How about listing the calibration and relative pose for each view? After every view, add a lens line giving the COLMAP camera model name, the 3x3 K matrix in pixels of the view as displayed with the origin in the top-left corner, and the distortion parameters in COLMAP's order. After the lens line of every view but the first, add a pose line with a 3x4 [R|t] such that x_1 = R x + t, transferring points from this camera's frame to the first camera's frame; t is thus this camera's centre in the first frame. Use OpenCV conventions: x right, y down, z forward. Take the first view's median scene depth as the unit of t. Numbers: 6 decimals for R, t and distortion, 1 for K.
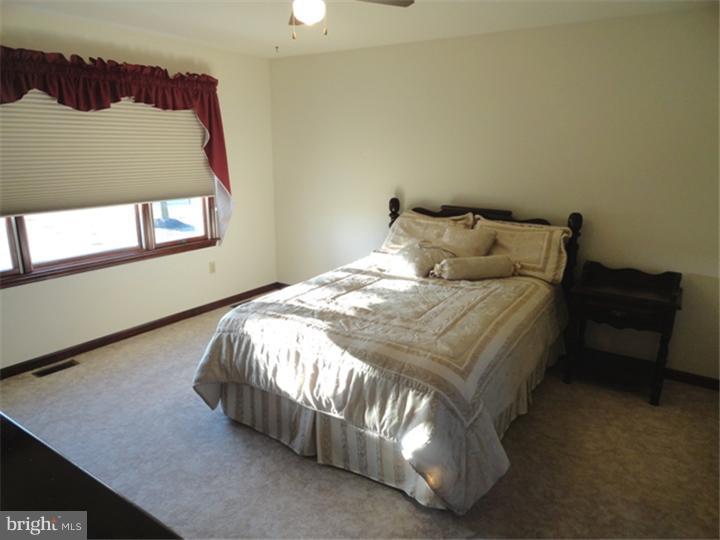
lens RADIAL K [[487.9, 0, 356.4], [0, 487.9, 272.0], [0, 0, 1]] dist [-0.004652, -0.002657]
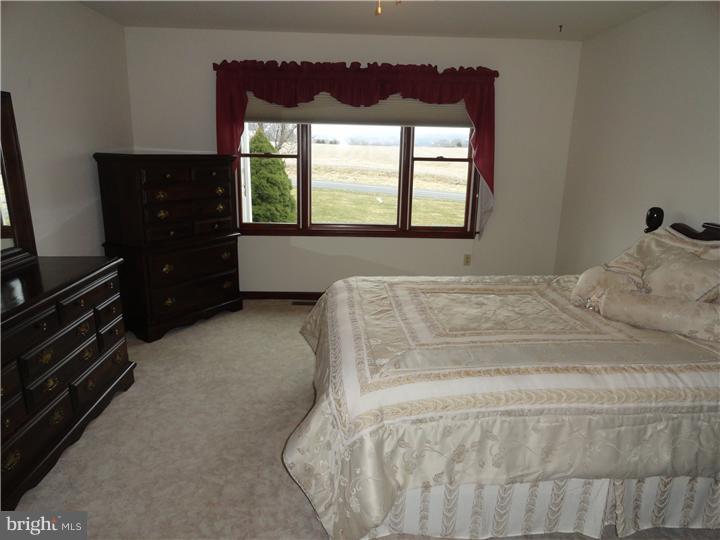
lens RADIAL K [[487.9, 0, 356.4], [0, 487.9, 272.0], [0, 0, 1]] dist [-0.004652, -0.002657]
pose [[0.600574, 0.202063, -0.773615, 0.419321], [-0.218192, 0.972236, 0.084555, -0.023604], [0.769222, 0.118015, 0.627989, 0.230853]]
